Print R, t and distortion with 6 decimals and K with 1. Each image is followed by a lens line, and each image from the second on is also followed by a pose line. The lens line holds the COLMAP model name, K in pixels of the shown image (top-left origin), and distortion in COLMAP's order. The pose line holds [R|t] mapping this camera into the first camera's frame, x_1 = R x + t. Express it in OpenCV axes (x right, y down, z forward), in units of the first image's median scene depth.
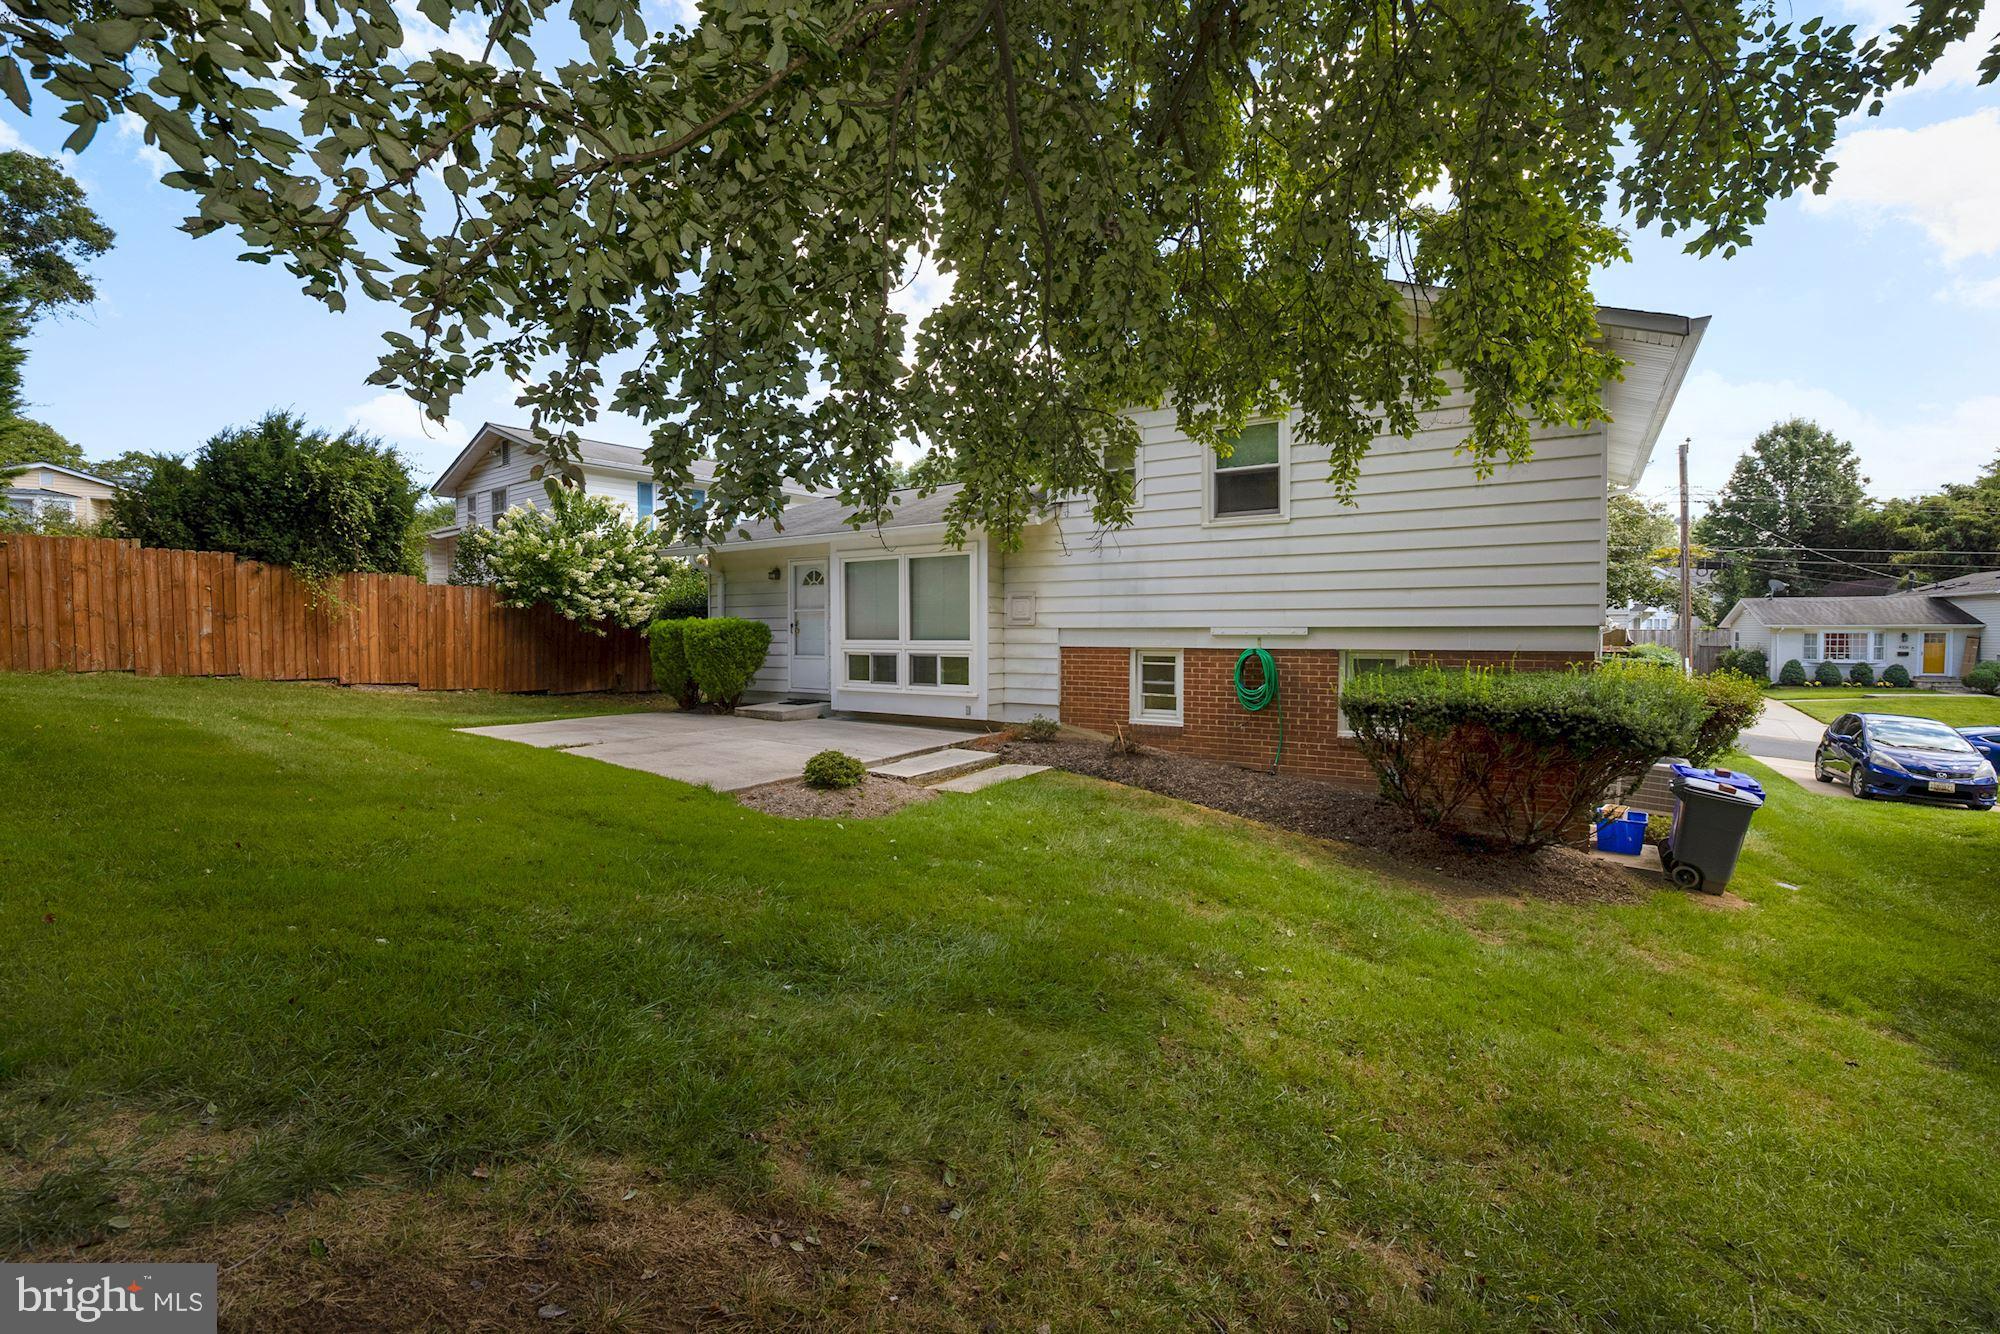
lens RADIAL K [[877.8, 0, 1007.2], [0, 877.8, 655.8], [0, 0, 1]] dist [-0.016413, 0.000573]
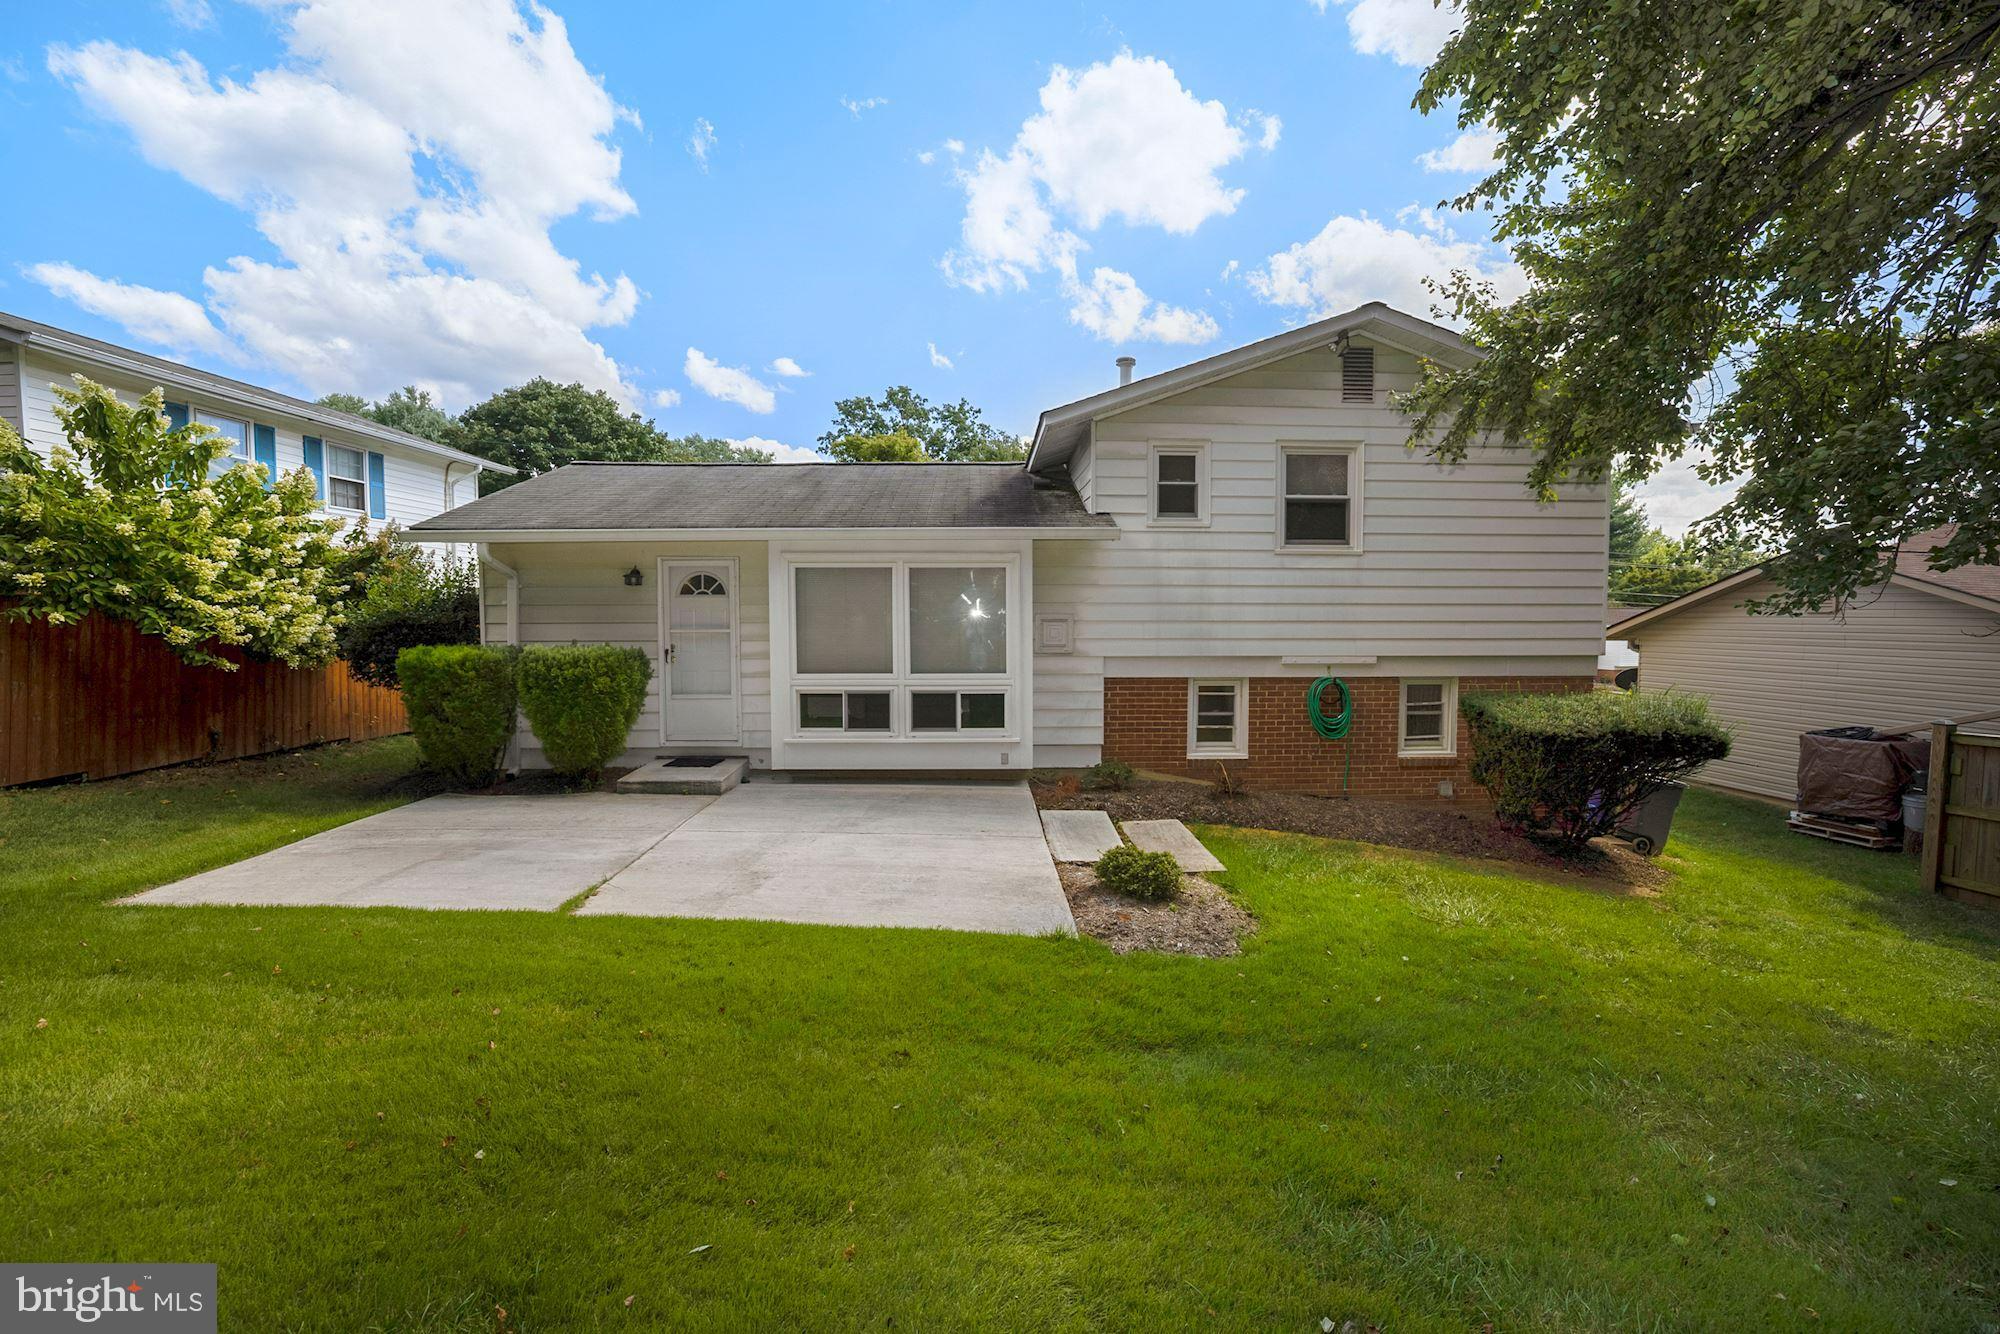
lens RADIAL K [[877.8, 0, 1004.8], [0, 877.8, 660.6], [0, 0, 1]] dist [-0.016413, 0.000573]
pose [[0.816746, -0.024256, 0.576488, -0.518306], [0.015387, 0.999676, 0.020262, -0.046129], [-0.576792, -0.007678, 0.816855, 0.337014]]
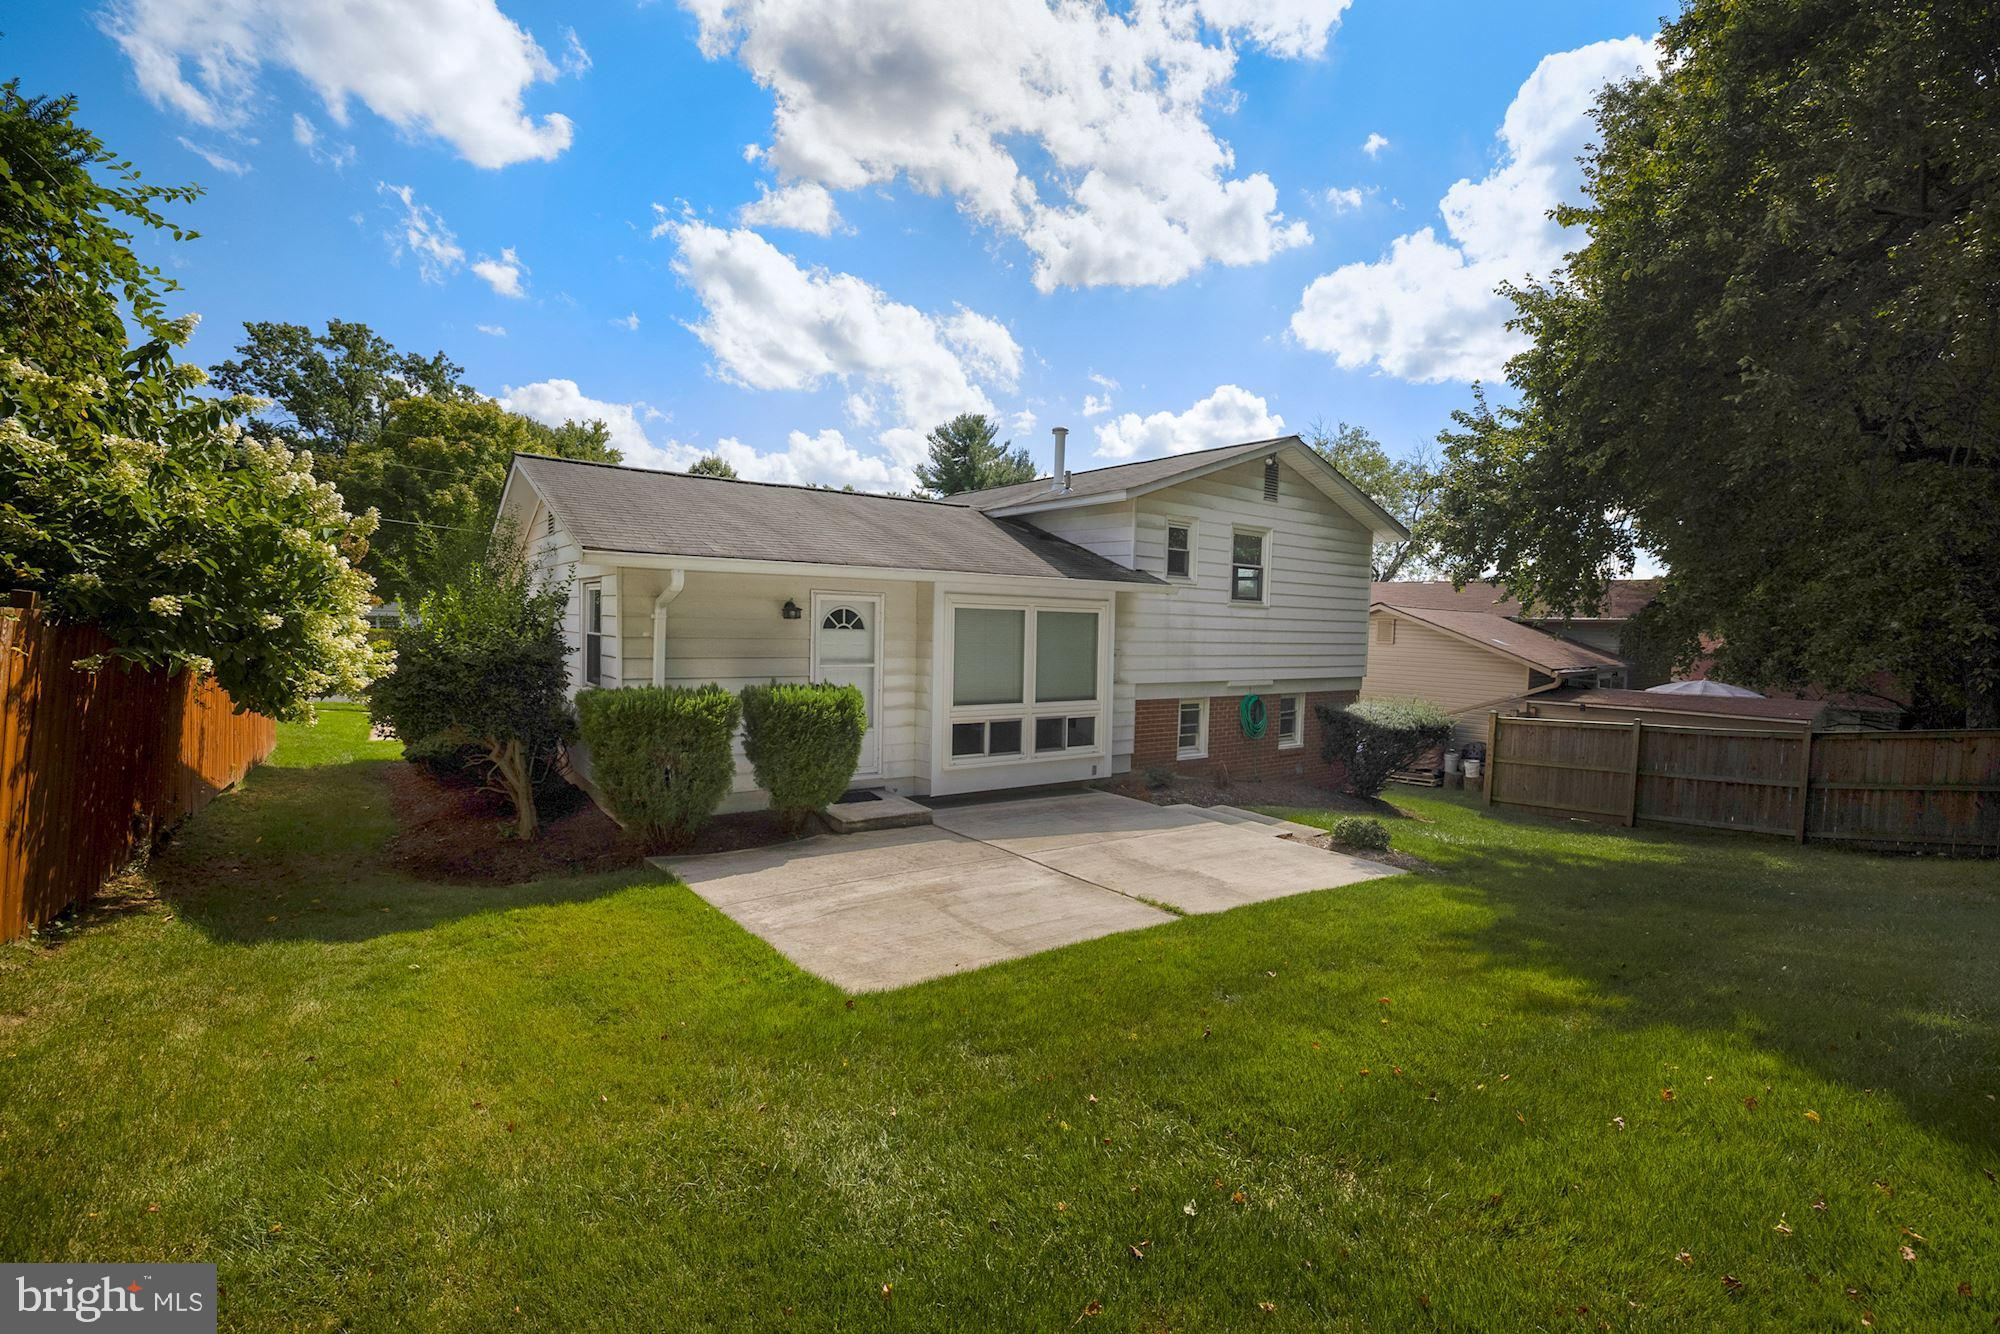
lens RADIAL K [[877.8, 0, 1013.4], [0, 877.8, 688.5], [0, 0, 1]] dist [-0.016413, 0.000573]
pose [[0.336413, -0.055695, 0.940066, -1.011702], [0.004778, 0.998338, 0.057438, -0.088113], [-0.941702, -0.014831, 0.336120, 0.762505]]
